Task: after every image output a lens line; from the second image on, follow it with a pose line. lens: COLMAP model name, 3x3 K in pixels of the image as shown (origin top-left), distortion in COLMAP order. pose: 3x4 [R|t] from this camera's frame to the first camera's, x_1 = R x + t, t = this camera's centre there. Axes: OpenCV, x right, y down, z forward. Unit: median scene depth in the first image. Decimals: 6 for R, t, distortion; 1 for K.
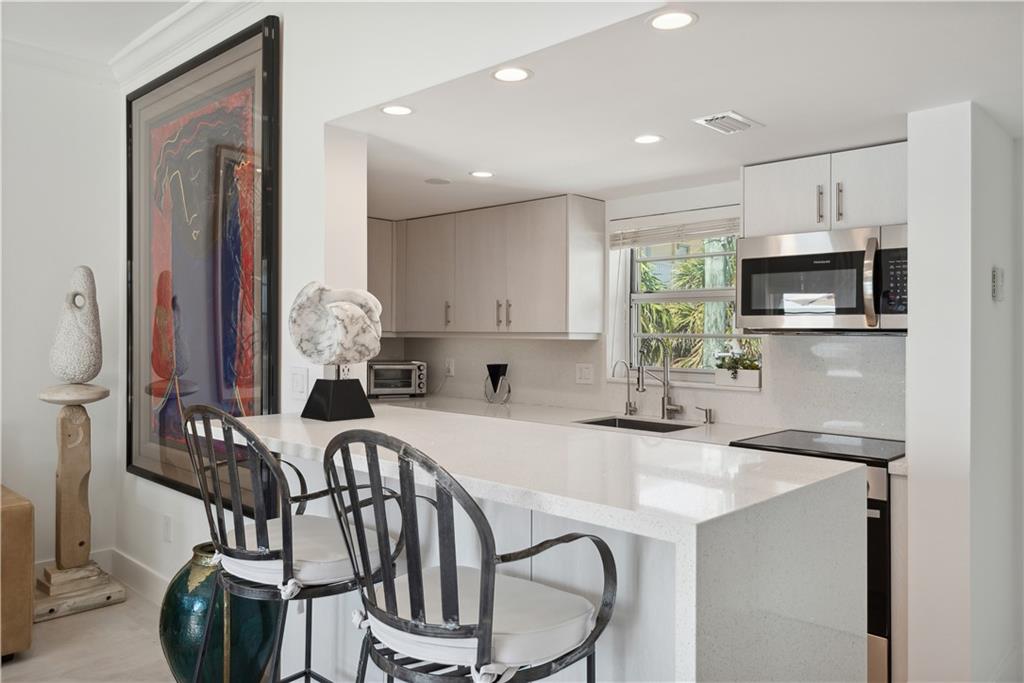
lens RADIAL K [[743.1, 0, 512.0], [0, 743.1, 341.5], [0, 0, 1]] dist [0.012322, -0.000304]
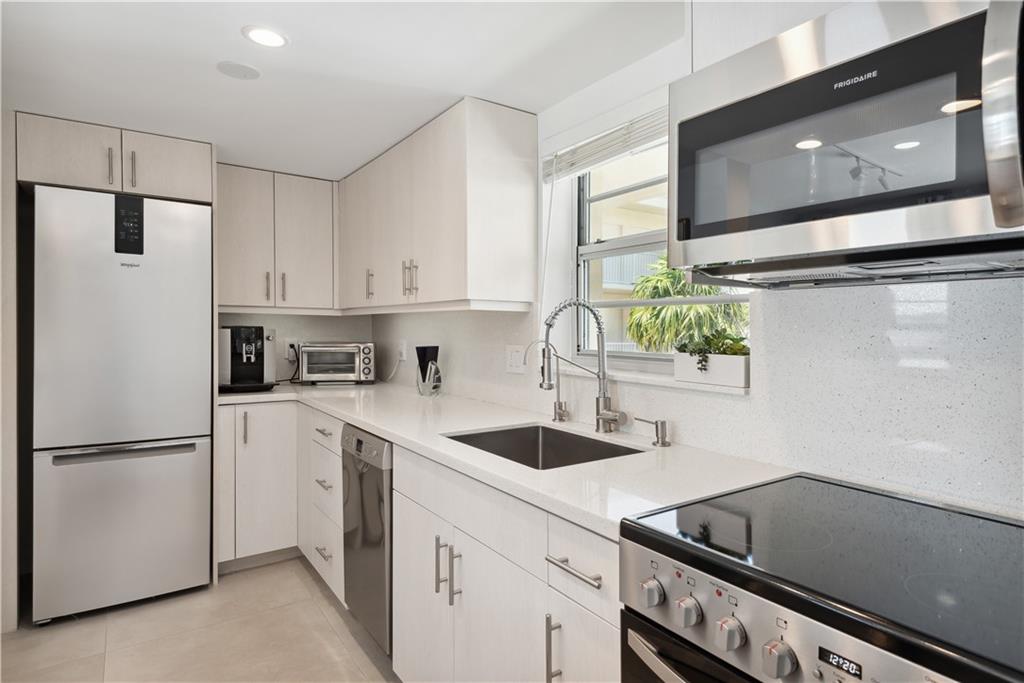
lens RADIAL K [[552.4, 0, 512.0], [0, 552.4, 341.5], [0, 0, 1]] dist [-0.004006, -0.001328]
pose [[0.975472, 0.003974, -0.220087, 0.296311], [-0.001461, 0.999932, 0.011577, 0.027434], [0.220118, -0.010972, 0.975412, 0.661001]]
